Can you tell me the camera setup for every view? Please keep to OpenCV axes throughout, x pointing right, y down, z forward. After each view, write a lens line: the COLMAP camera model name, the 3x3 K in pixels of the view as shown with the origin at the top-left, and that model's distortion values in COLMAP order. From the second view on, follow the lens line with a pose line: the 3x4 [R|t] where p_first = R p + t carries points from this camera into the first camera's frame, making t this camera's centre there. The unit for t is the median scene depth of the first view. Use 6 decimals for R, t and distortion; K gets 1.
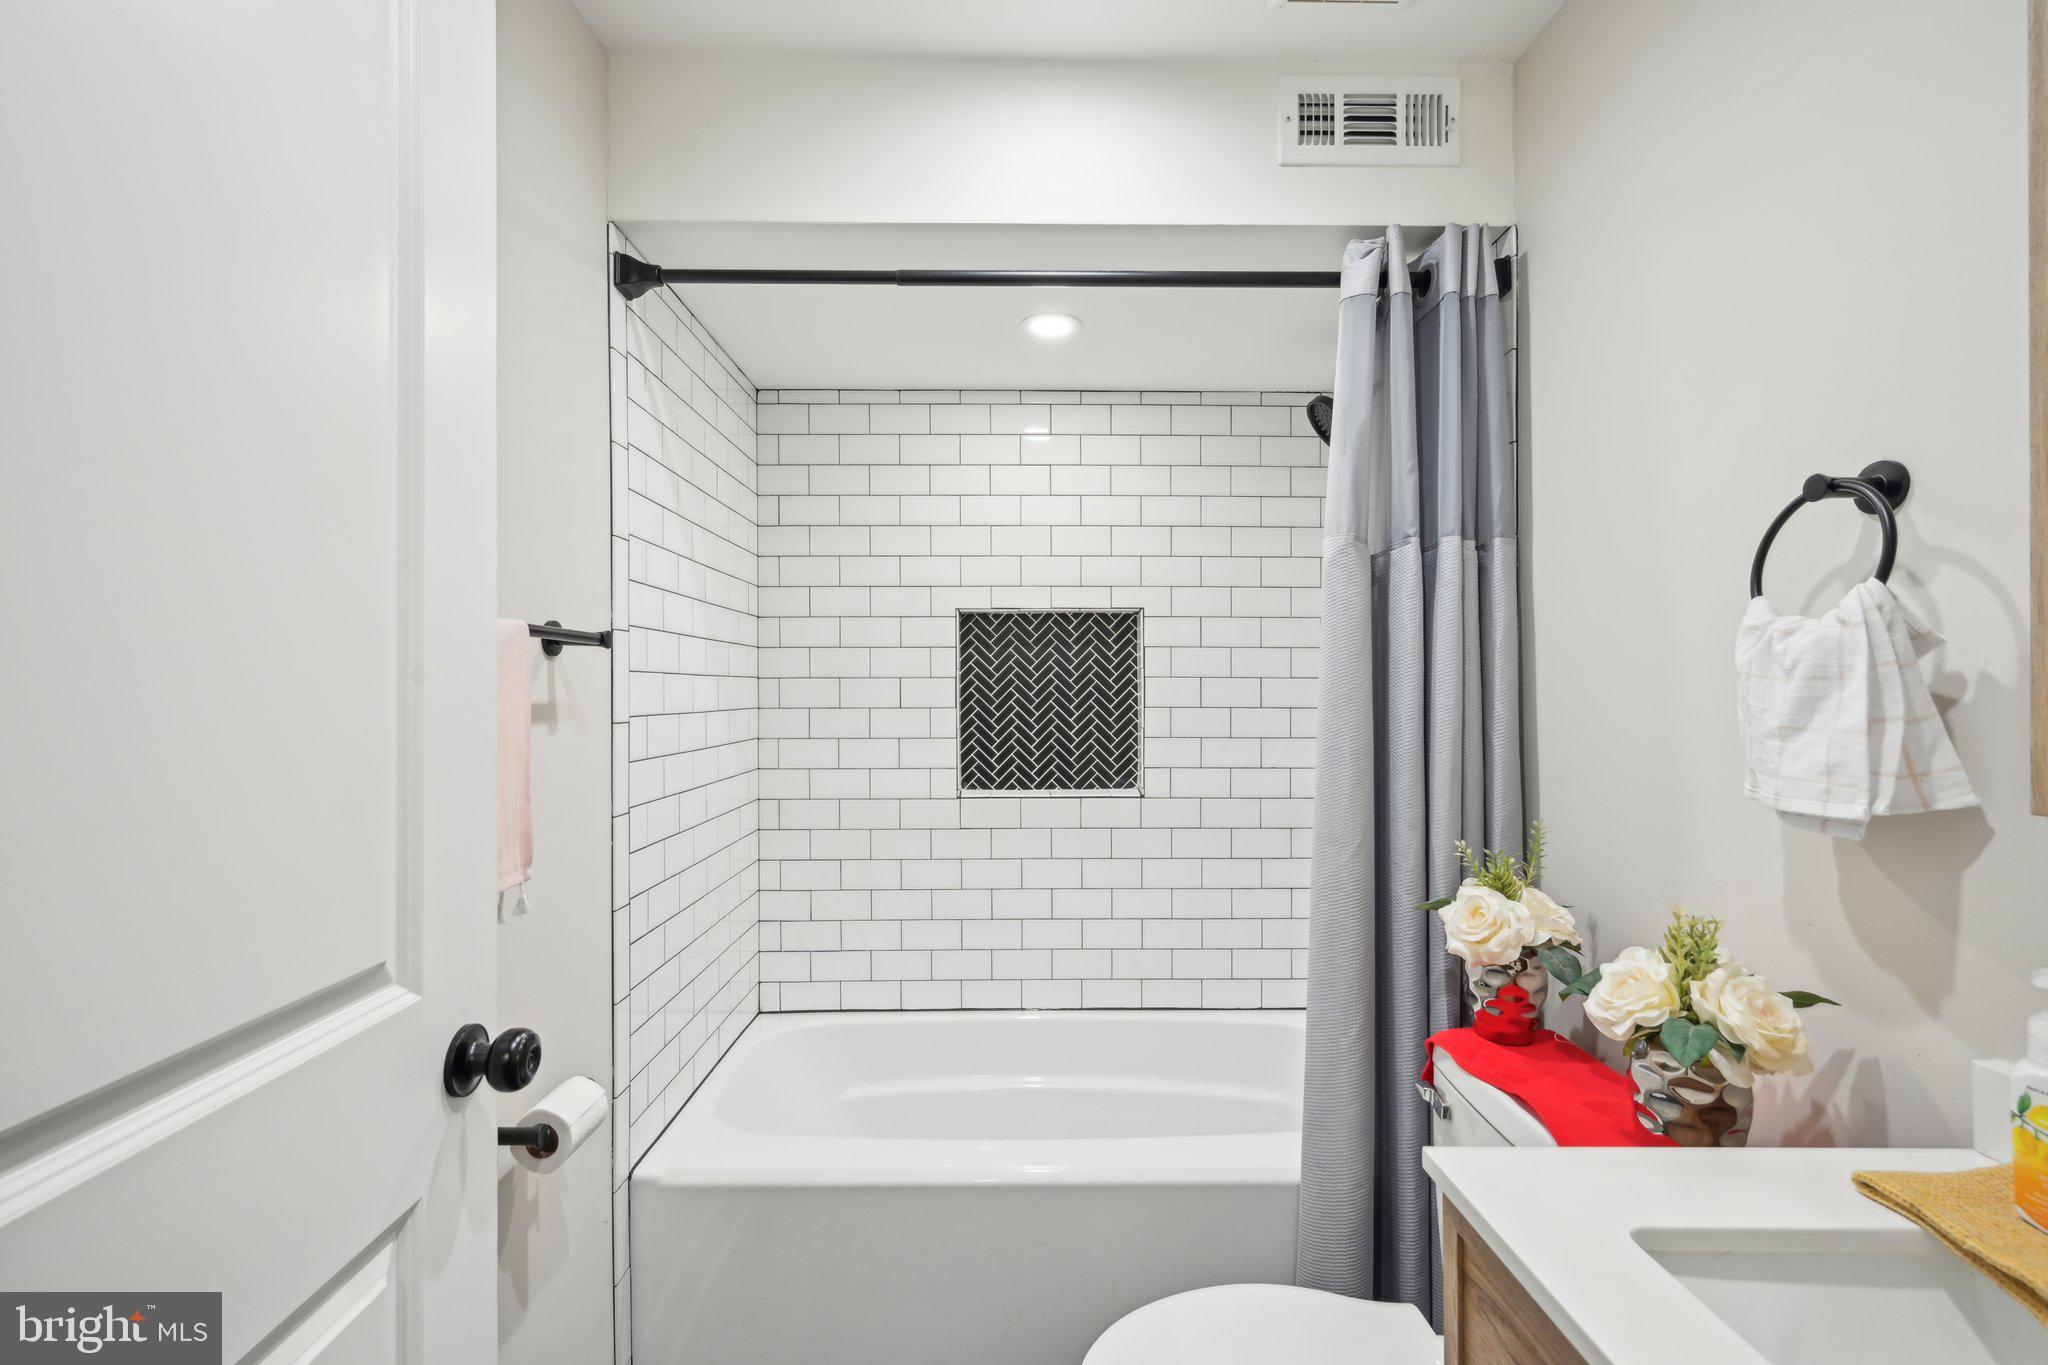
lens RADIAL K [[896.9, 0, 1023.3], [0, 896.9, 673.0], [0, 0, 1]] dist [0.000137, -0.000004]
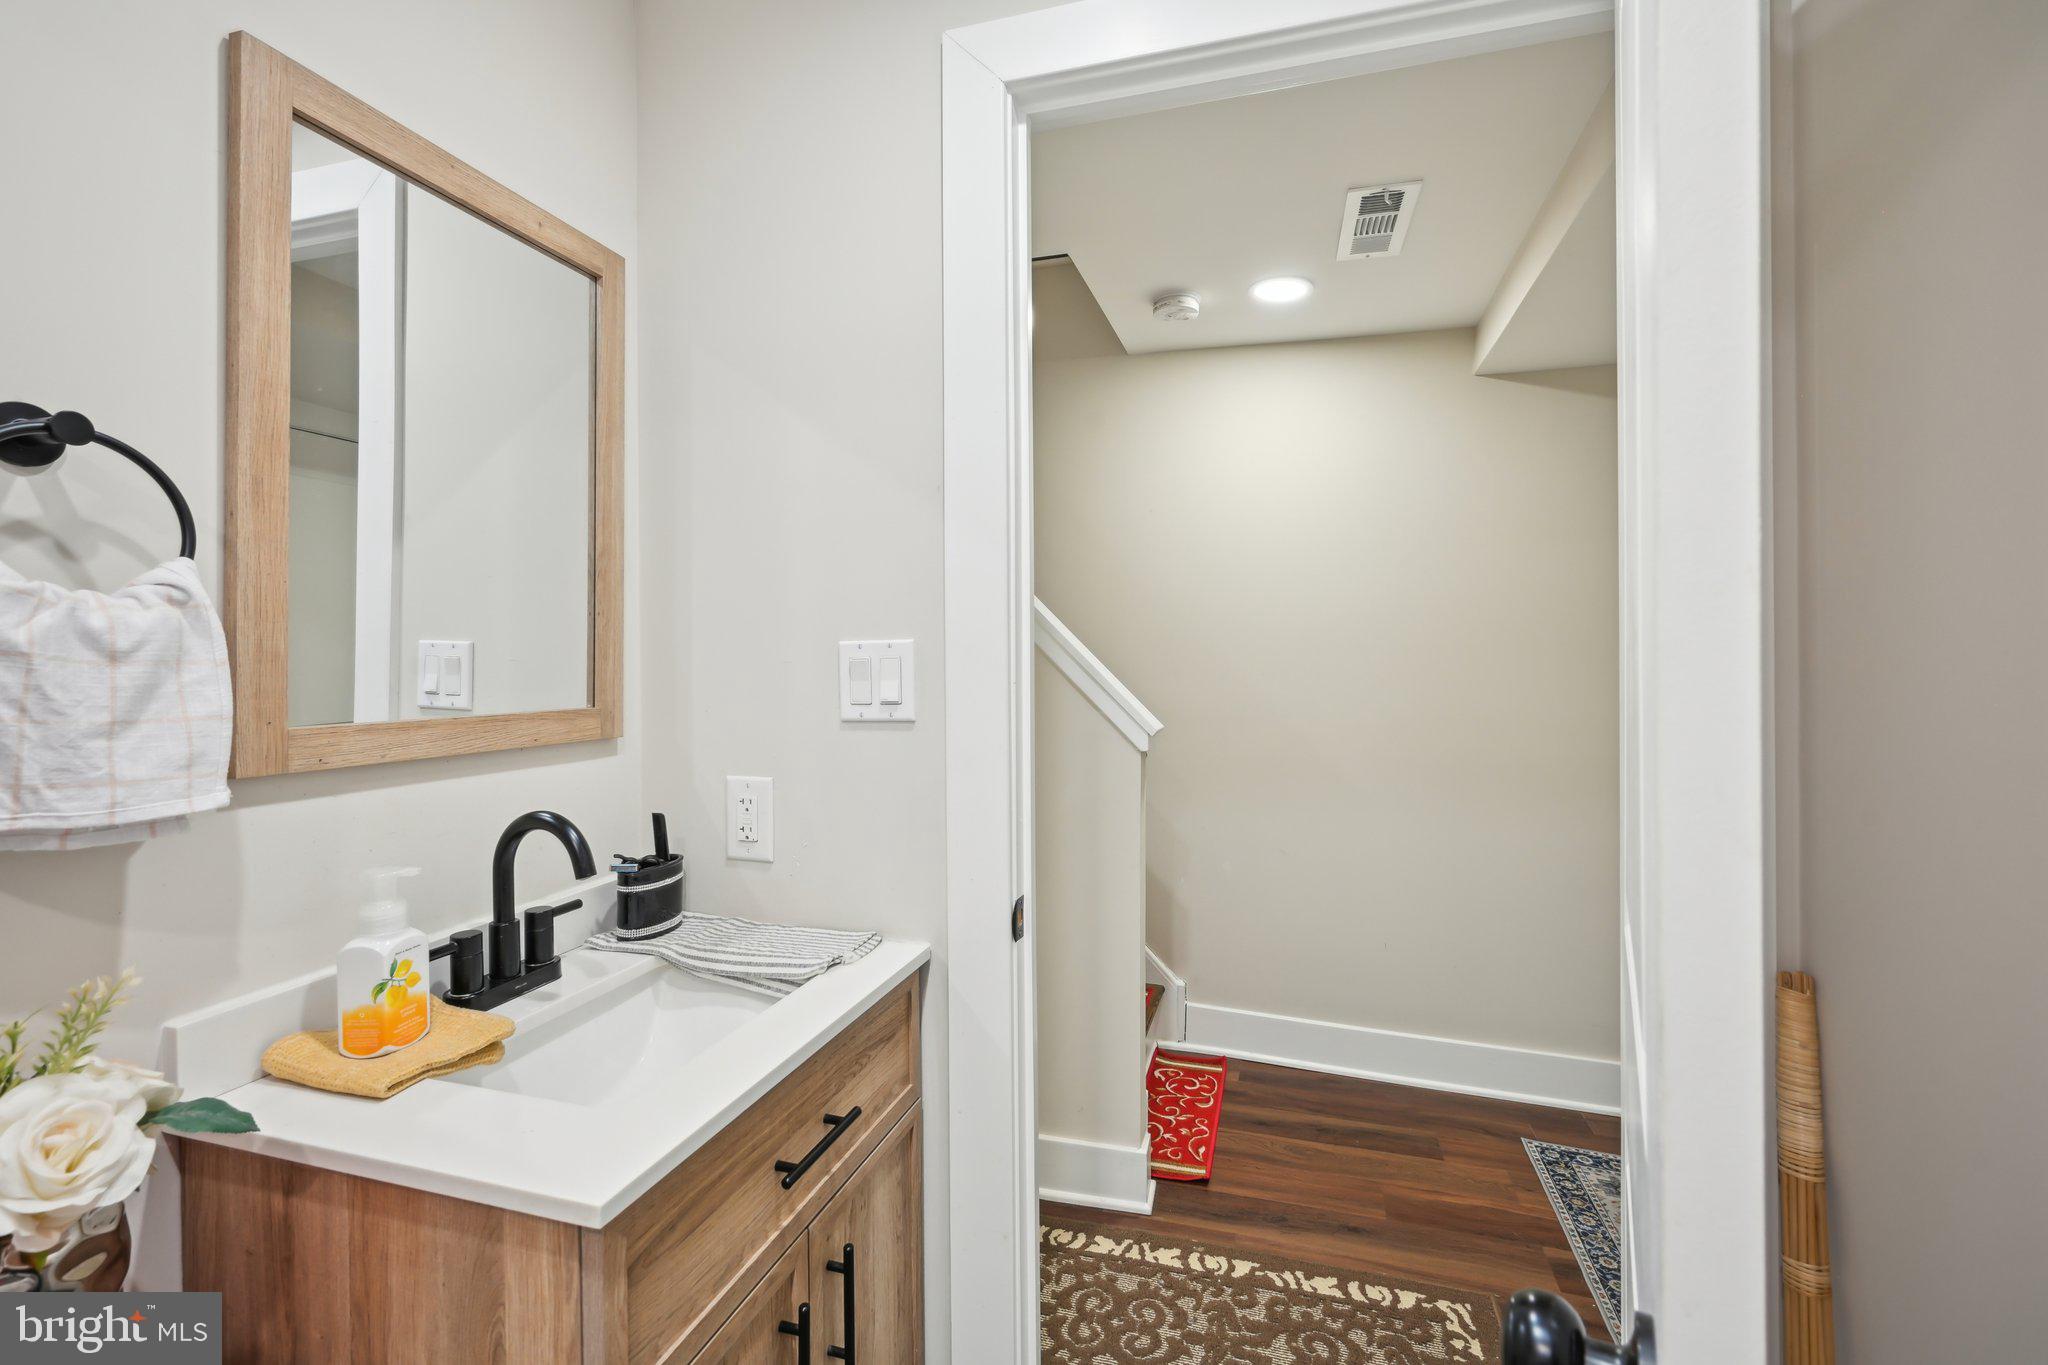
lens RADIAL K [[896.9, 0, 1023.3], [0, 896.9, 673.0], [0, 0, 1]] dist [0.000137, -0.000004]
pose [[-0.955011, 0.003427, 0.296550, -0.187165], [0.002465, 0.999990, -0.003618, 0.021468], [-0.296559, -0.002724, -0.955010, 1.586076]]
